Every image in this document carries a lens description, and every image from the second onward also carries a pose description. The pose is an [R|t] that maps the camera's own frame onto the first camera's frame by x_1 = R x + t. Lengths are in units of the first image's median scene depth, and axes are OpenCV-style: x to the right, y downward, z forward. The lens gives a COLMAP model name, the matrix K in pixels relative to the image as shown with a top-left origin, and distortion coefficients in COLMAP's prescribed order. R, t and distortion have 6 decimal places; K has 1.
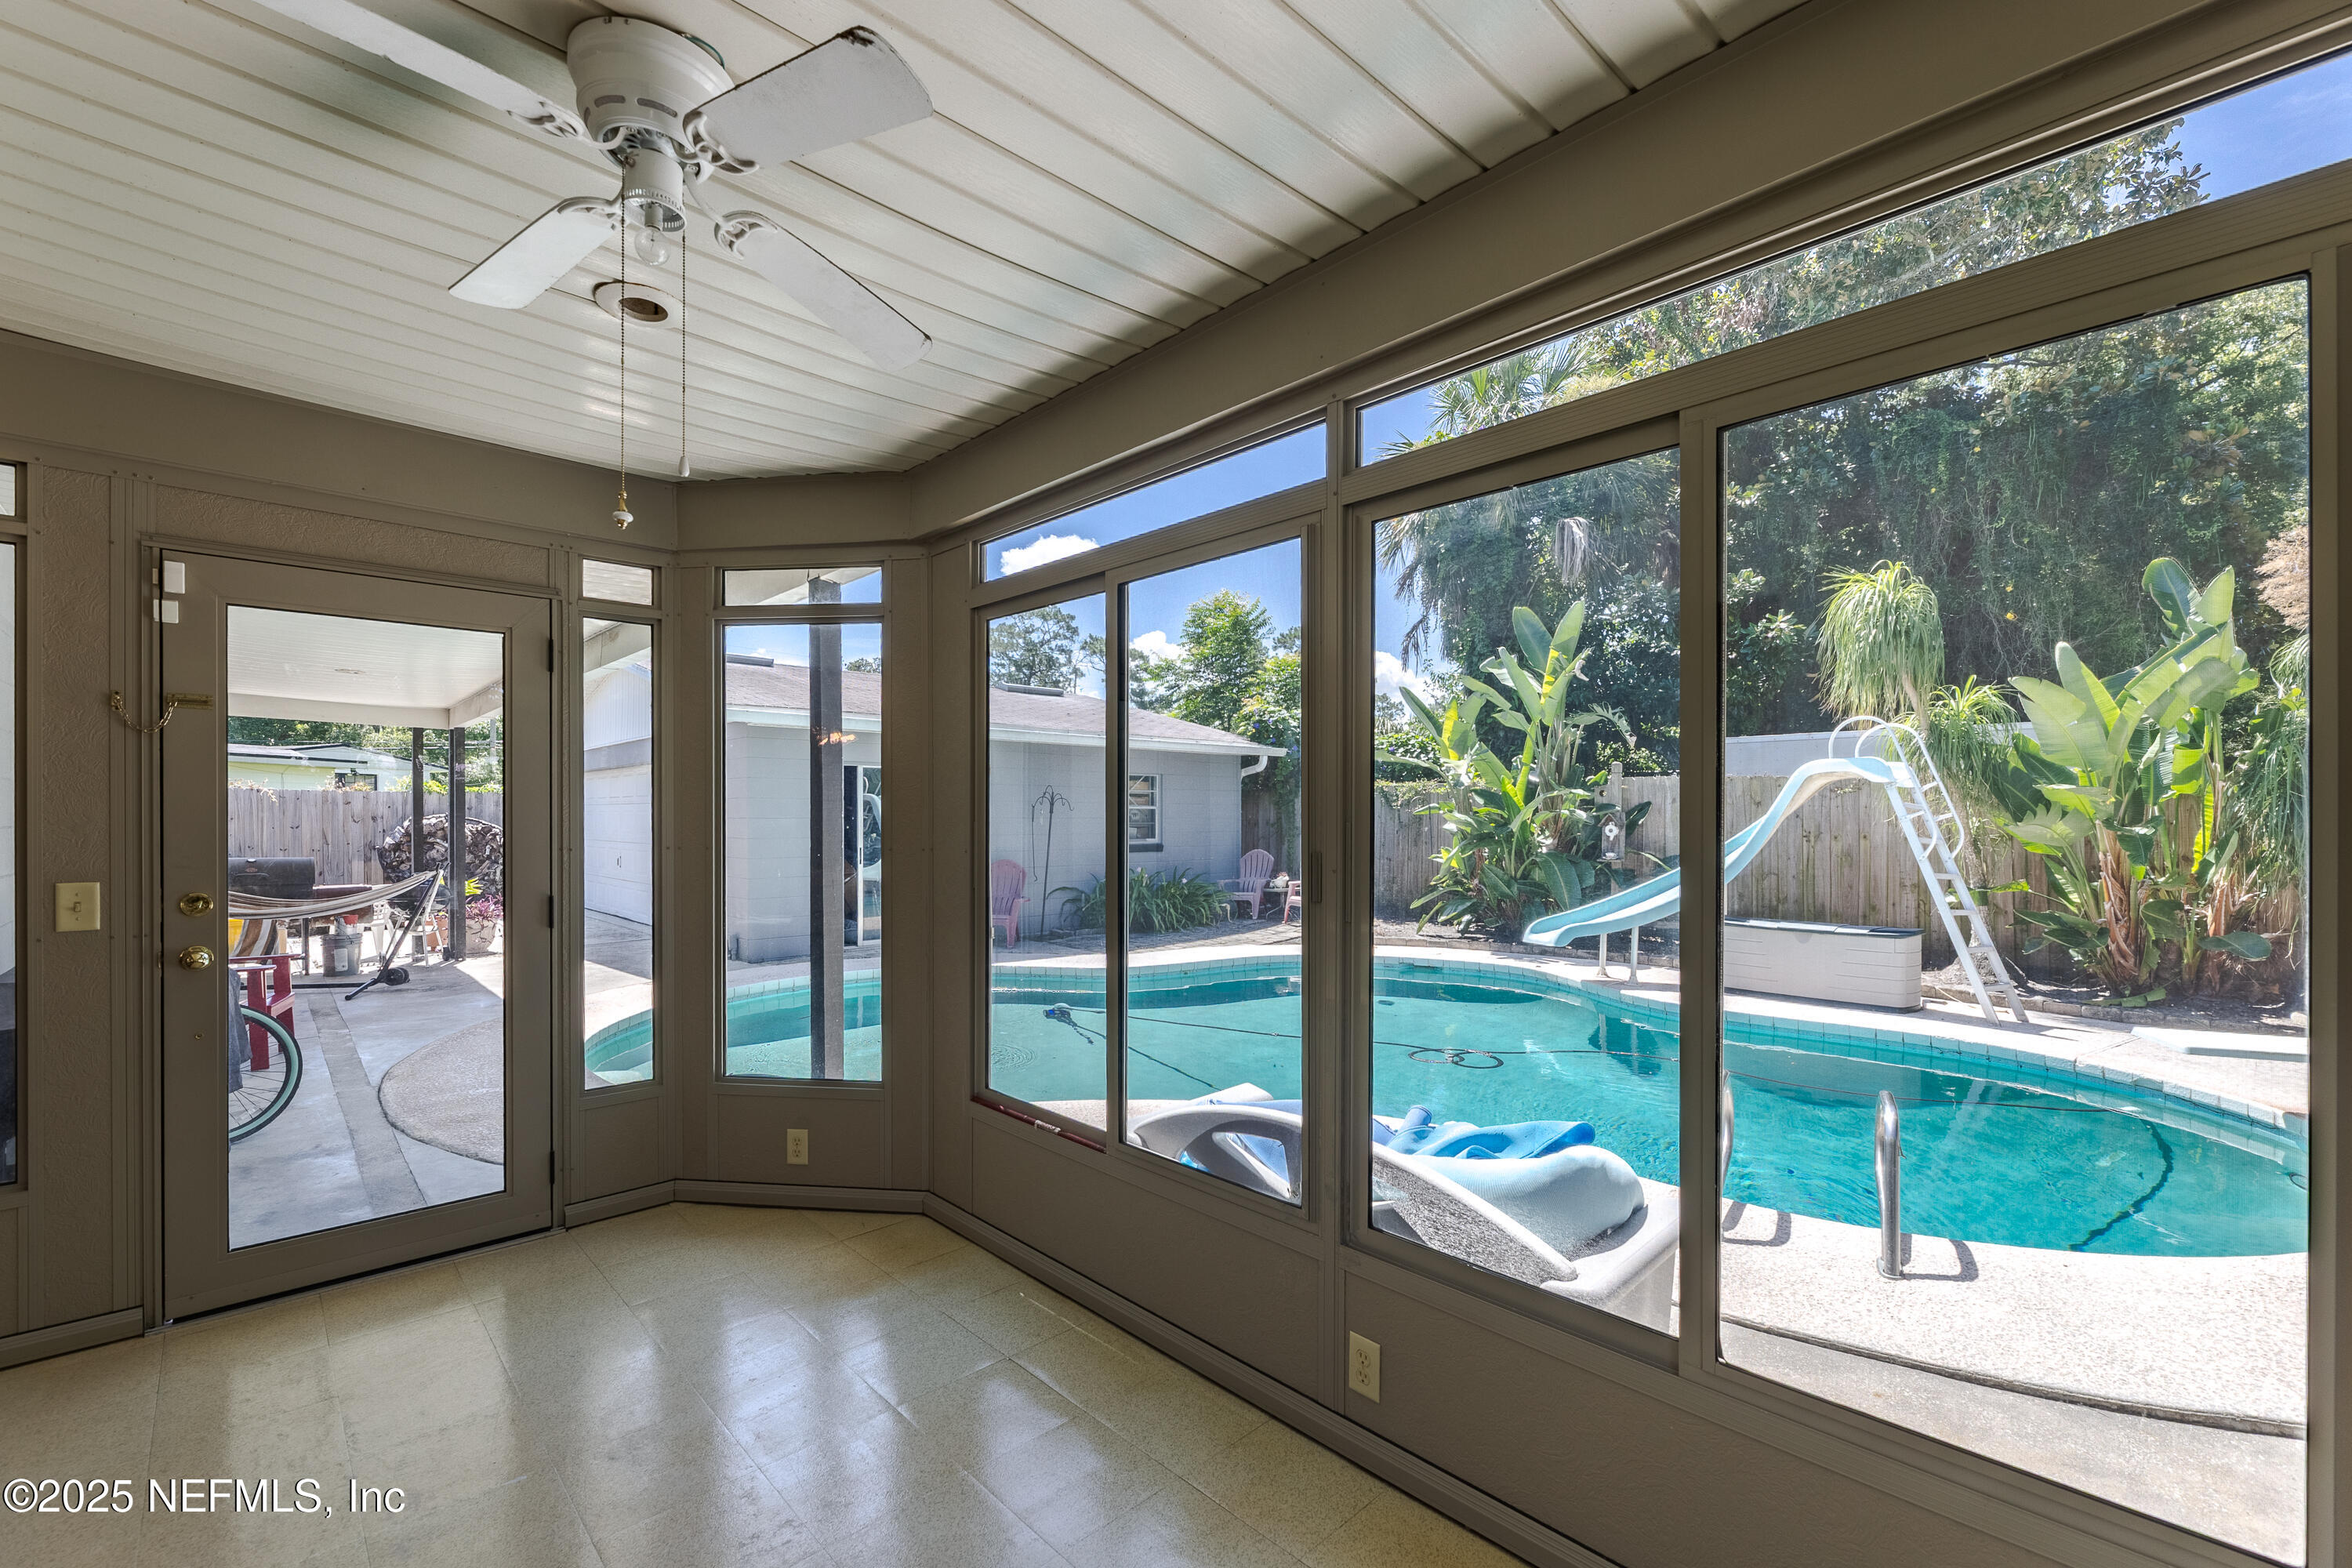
lens RADIAL K [[966.7, 0, 1179.2], [0, 966.7, 791.3], [0, 0, 1]] dist [-0.000966, 0.000344]
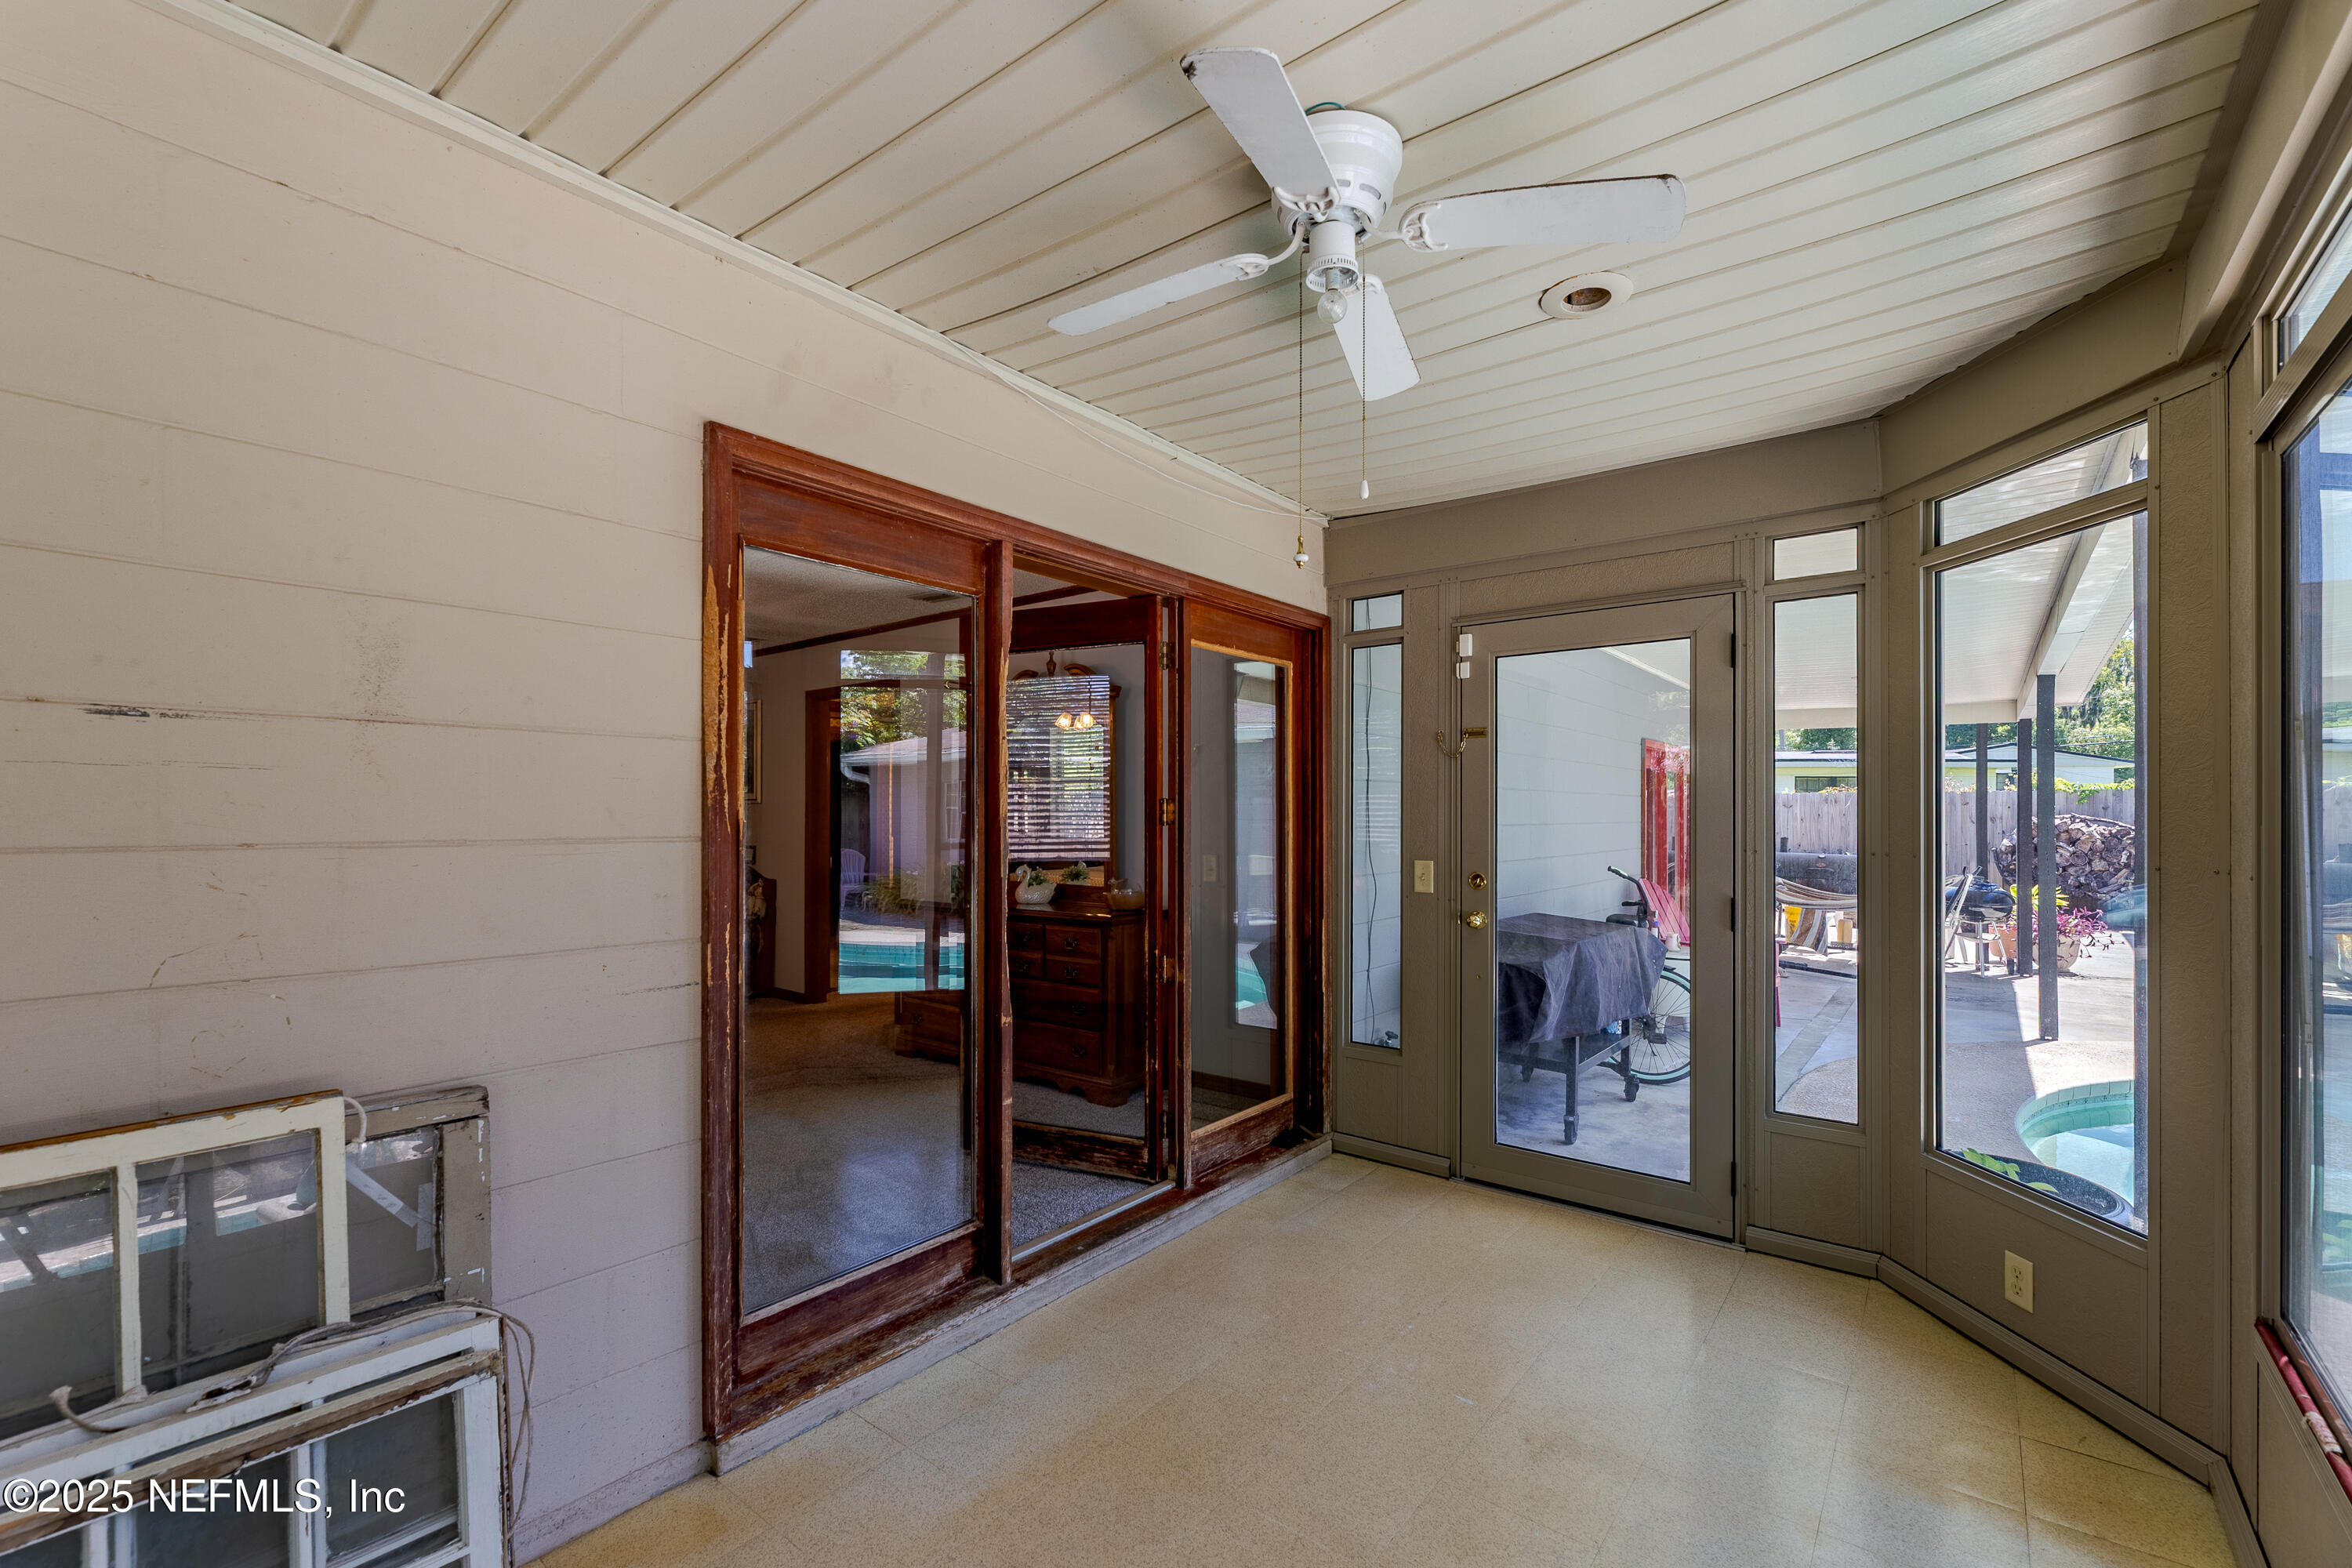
lens RADIAL K [[1008.7, 0, 1187.5], [0, 1008.7, 792.2], [0, 0, 1]] dist [-0.000430, 0.000112]
pose [[0.145513, -0.024431, -0.989055, 0.268976], [0.025477, 0.999456, -0.020939, 0.008704], [0.989028, -0.022151, 0.146056, 0.305937]]
